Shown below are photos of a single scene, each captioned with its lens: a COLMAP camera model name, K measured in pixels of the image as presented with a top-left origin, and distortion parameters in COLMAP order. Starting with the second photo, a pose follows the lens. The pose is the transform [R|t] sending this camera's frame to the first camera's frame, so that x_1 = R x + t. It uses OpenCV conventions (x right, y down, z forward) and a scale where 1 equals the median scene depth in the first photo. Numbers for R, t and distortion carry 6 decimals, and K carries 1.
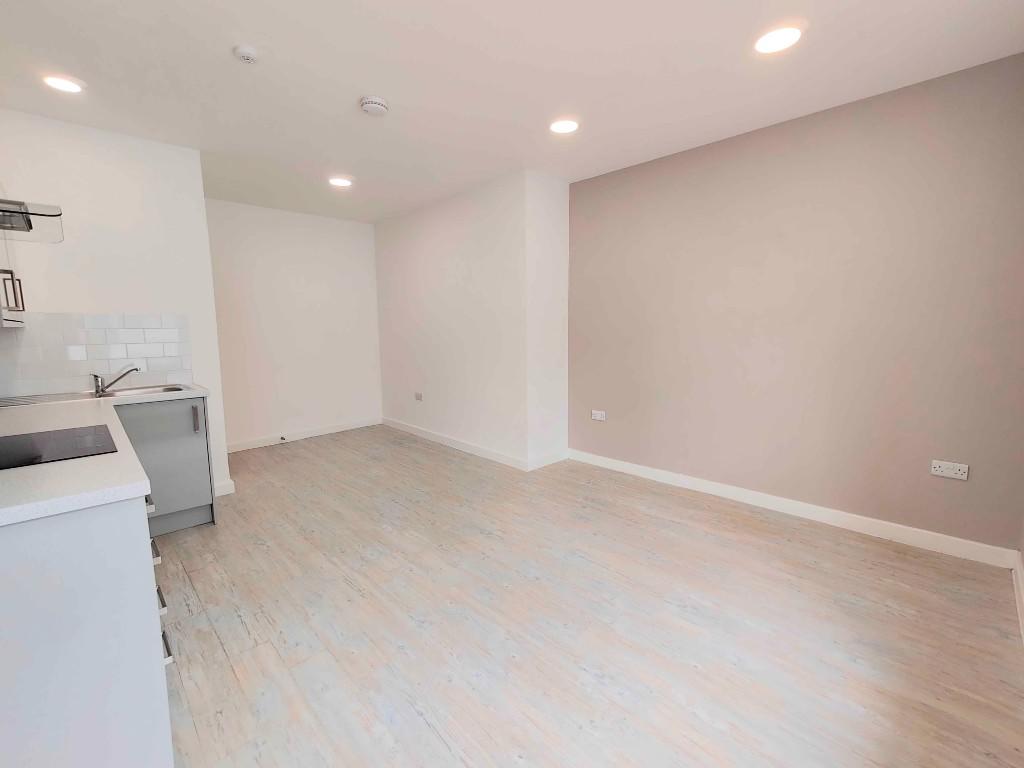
lens RADIAL K [[451.4, 0, 510.6], [0, 451.4, 379.1], [0, 0, 1]] dist [0.009176, -0.001225]
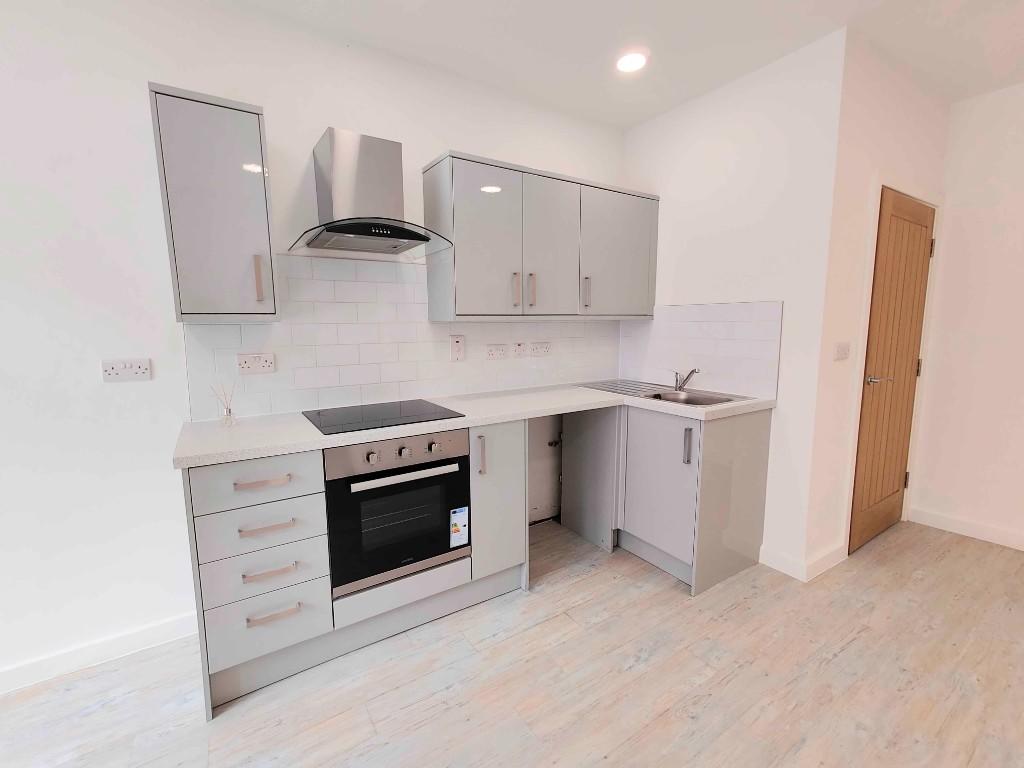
lens RADIAL K [[451.4, 0, 510.6], [0, 451.4, 379.1], [0, 0, 1]] dist [0.009176, -0.001225]
pose [[-0.193258, 0.135655, -0.971725, 0.057100], [-0.110845, 0.981036, 0.159000, -0.103090], [0.974866, 0.138439, -0.174557, 0.834961]]
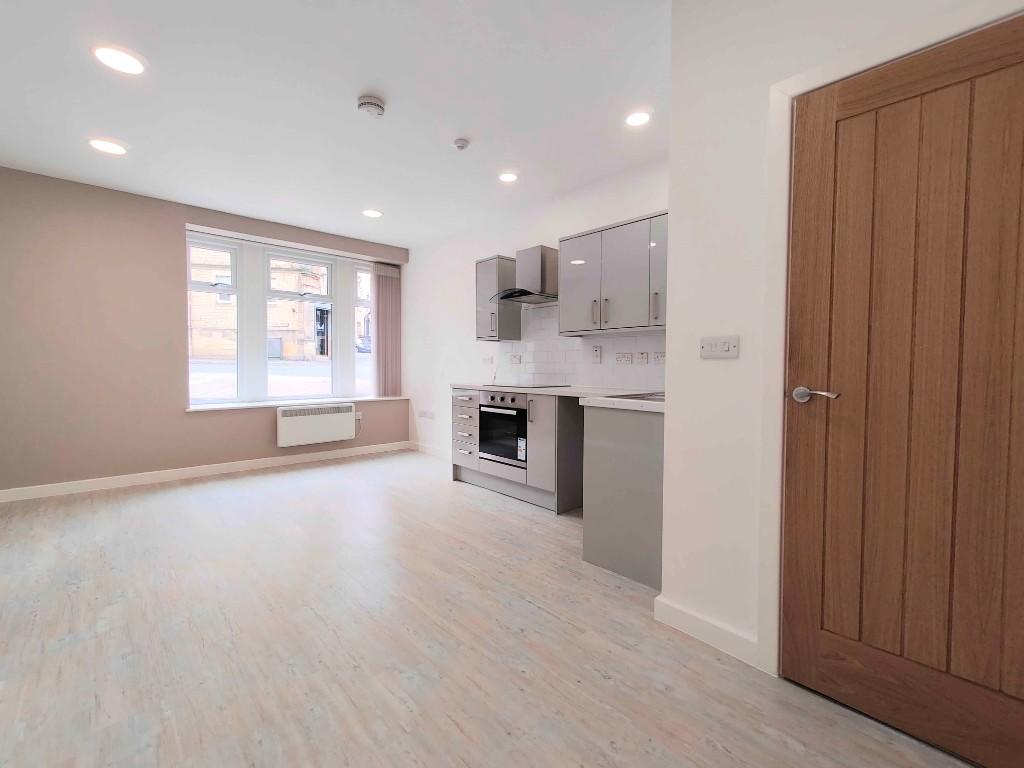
lens RADIAL K [[451.4, 0, 510.6], [0, 451.4, 379.1], [0, 0, 1]] dist [0.009176, -0.001225]
pose [[-0.999622, 0.005400, 0.026963, -0.564910], [0.009468, 0.988162, 0.153123, -0.142737], [-0.025817, 0.153320, -0.987839, 1.854476]]
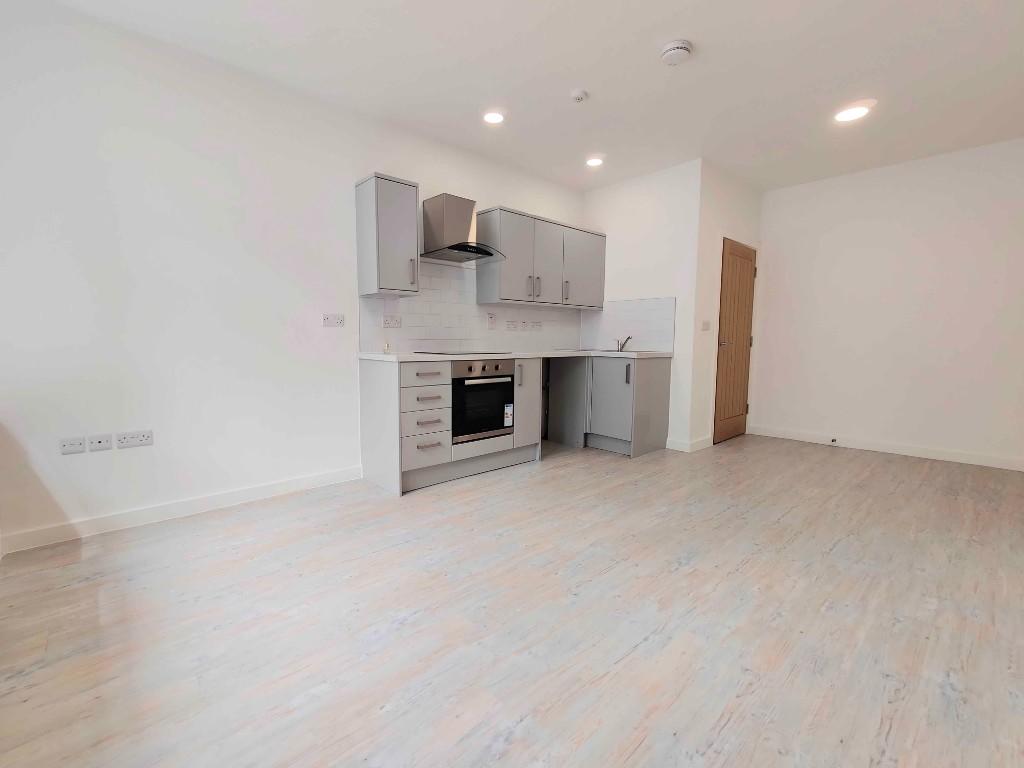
lens RADIAL K [[451.4, 0, 510.6], [0, 451.4, 379.1], [0, 0, 1]] dist [0.009176, -0.001225]
pose [[-0.033039, 0.101636, -0.994273, 0.640043], [-0.129425, 0.986004, 0.105092, 0.008352], [0.991039, 0.132156, -0.019423, 0.687447]]
